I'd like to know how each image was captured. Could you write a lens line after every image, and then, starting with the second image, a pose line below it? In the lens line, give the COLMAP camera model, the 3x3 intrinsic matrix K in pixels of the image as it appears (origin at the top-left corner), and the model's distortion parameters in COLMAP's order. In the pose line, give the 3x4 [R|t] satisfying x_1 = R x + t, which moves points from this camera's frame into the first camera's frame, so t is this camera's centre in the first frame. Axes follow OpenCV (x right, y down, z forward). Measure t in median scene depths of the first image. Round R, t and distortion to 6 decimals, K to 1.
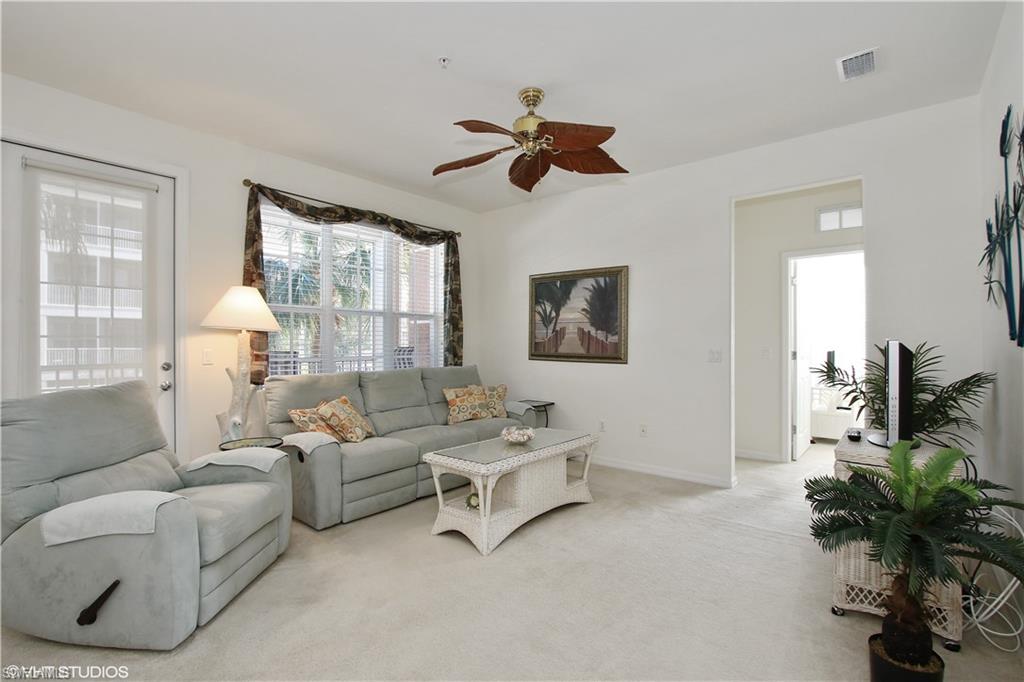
lens RADIAL K [[469.8, 0, 505.6], [0, 469.8, 343.5], [0, 0, 1]] dist [-0.019121, 0.000021]
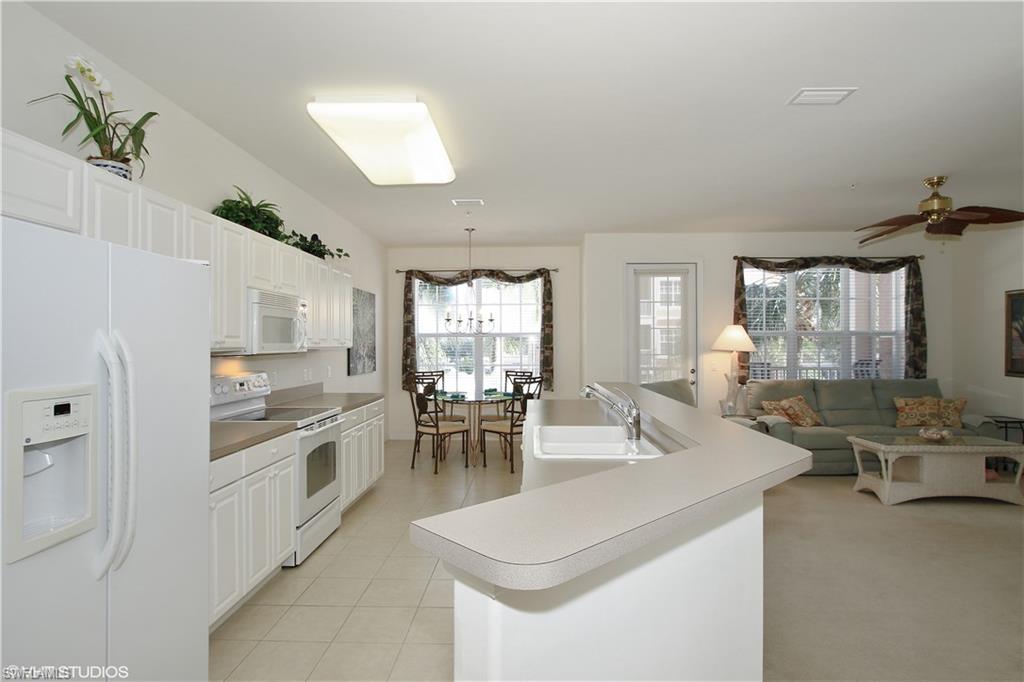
lens RADIAL K [[551.4, 0, 512.0], [0, 551.4, 341.0], [0, 0, 1]] dist [-0.001620, -0.000048]
pose [[0.626272, -0.004178, -0.779593, 0.355117], [0.002426, 0.999991, -0.003411, -0.044422], [0.779601, 0.000245, 0.626277, -0.634215]]
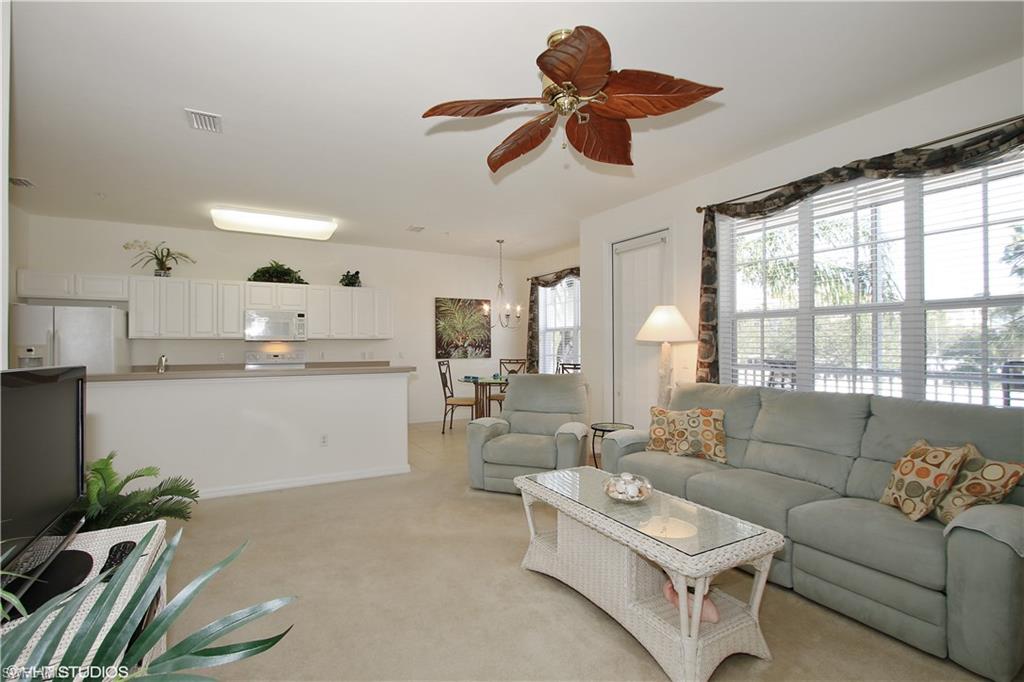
lens RADIAL K [[469.8, 0, 505.6], [0, 469.8, 343.5], [0, 0, 1]] dist [-0.019121, 0.000021]
pose [[-0.353365, 0.003820, -0.935478, 0.545861], [0.005371, 0.999983, 0.002054, -0.020737], [0.935470, -0.004299, -0.353380, 0.779074]]
